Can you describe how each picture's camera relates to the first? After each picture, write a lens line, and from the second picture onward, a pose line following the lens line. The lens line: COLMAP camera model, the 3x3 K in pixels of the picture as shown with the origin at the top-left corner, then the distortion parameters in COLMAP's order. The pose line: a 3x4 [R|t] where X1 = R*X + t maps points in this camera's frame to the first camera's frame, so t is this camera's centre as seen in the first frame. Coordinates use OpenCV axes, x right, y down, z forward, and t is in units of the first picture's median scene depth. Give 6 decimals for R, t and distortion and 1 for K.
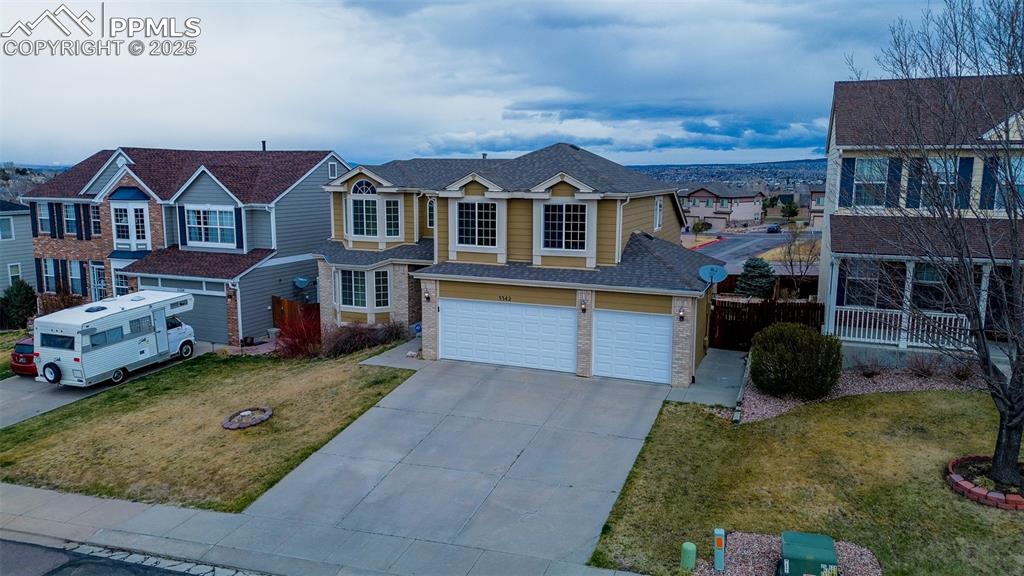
lens RADIAL K [[722.9, 0, 512.0], [0, 722.9, 288.0], [0, 0, 1]] dist [0.067088, -0.063876]
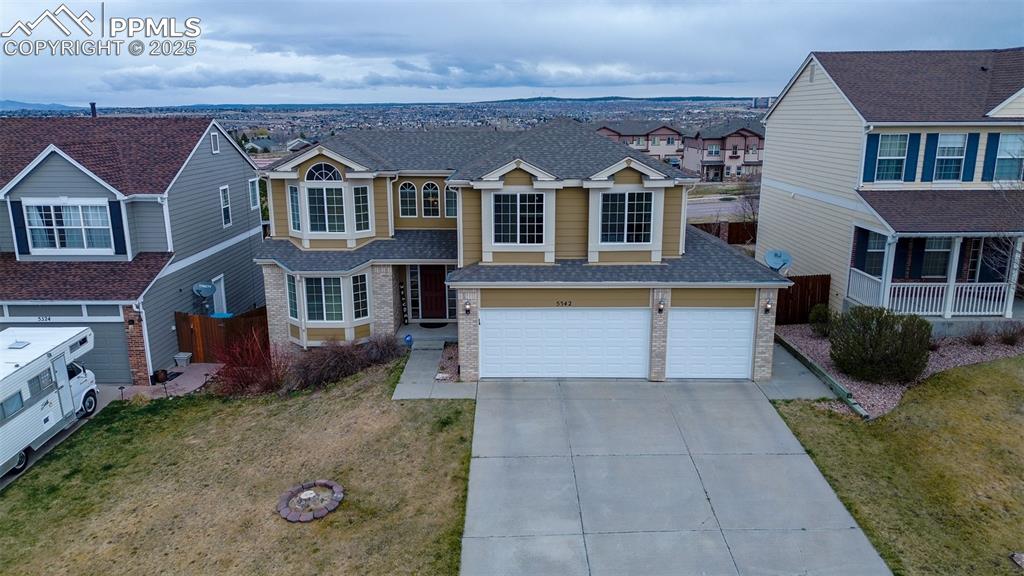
lens RADIAL K [[722.9, 0, 512.0], [0, 722.9, 288.0], [0, 0, 1]] dist [0.067088, -0.063876]
pose [[0.932750, -0.093976, 0.348060, -0.336997], [0.065623, 0.993557, 0.092399, -0.080911], [-0.354501, -0.063344, 0.932908, 0.189112]]
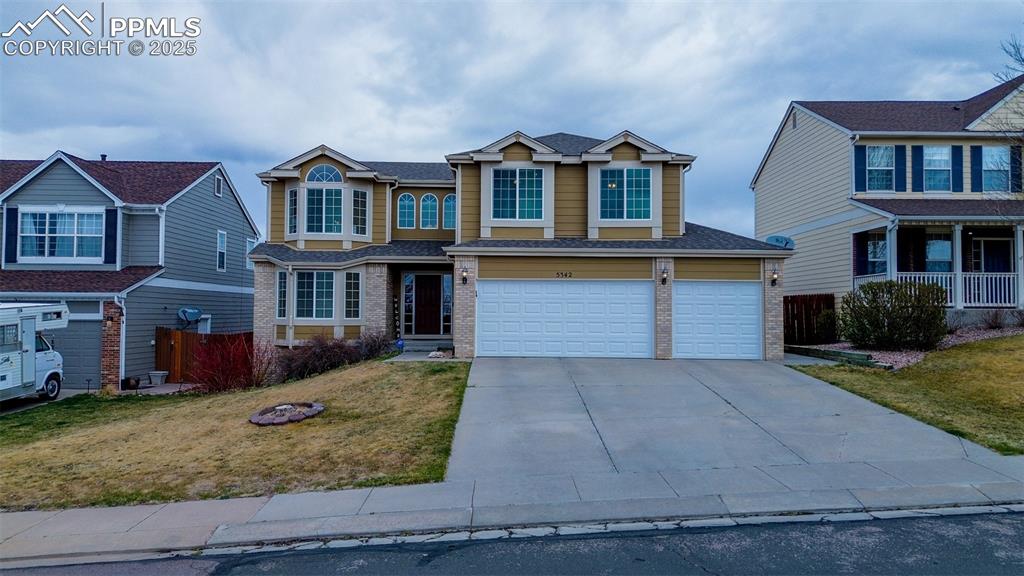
lens RADIAL K [[722.9, 0, 512.0], [0, 722.9, 288.0], [0, 0, 1]] dist [0.067088, -0.063876]
pose [[0.929034, 0.012970, 0.369767, -0.344796], [0.057187, 0.982342, -0.178138, 0.160869], [-0.365548, 0.186642, 0.911888, 0.229931]]
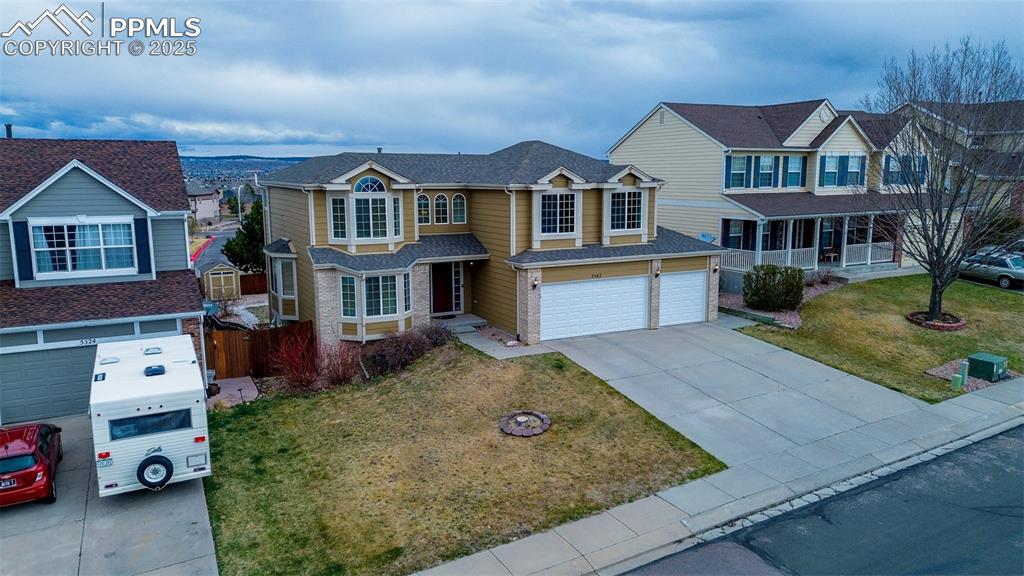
lens RADIAL K [[722.9, 0, 512.0], [0, 722.9, 288.0], [0, 0, 1]] dist [0.067088, -0.063876]
pose [[0.659133, -0.128859, 0.740905, -0.868030], [0.125826, 0.990219, 0.060281, -0.047930], [-0.741426, 0.053492, 0.668900, 0.299170]]
